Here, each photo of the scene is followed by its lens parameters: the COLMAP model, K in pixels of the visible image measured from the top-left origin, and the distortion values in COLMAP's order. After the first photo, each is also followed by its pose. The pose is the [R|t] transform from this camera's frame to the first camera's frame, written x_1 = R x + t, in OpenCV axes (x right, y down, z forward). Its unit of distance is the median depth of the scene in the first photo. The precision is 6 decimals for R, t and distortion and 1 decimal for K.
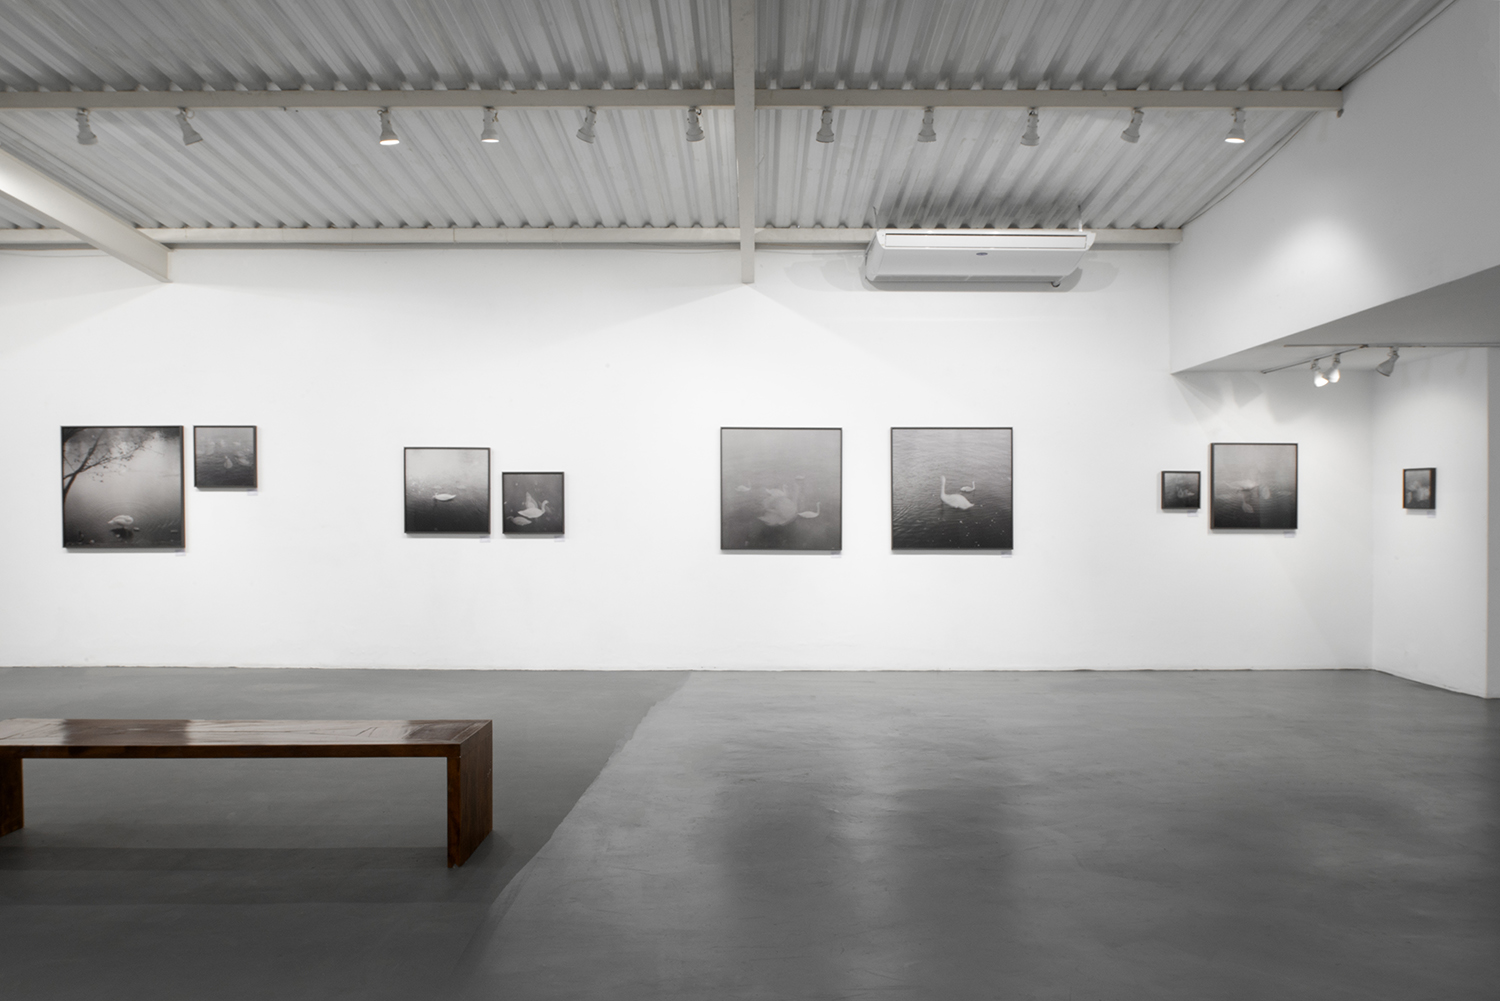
lens RADIAL K [[963.5, 0, 751.2], [0, 963.5, 488.2], [0, 0, 1]] dist [-0.017766, -0.001712]
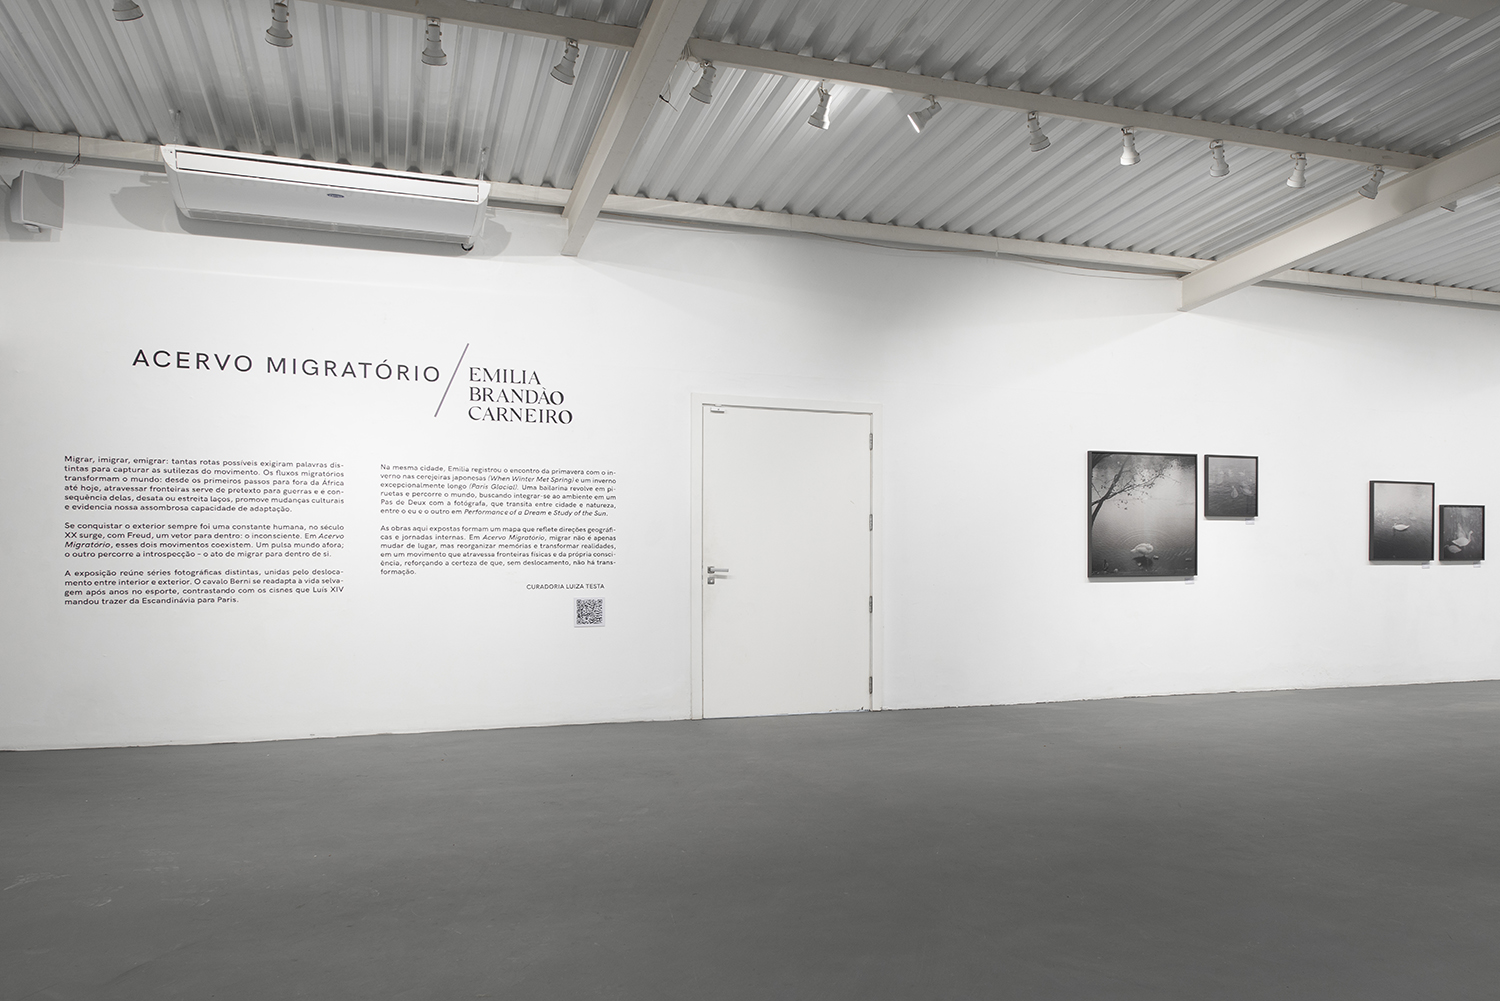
lens RADIAL K [[1194.9, 0, 750.0], [0, 1194.9, 500.5], [0, 0, 1]] dist [-0.007643, -0.001108]
pose [[0.934327, 0.014340, 0.356127, -1.474602], [-0.012233, 0.999892, -0.008169, -0.001000], [-0.356206, 0.003276, 0.934402, -0.004693]]
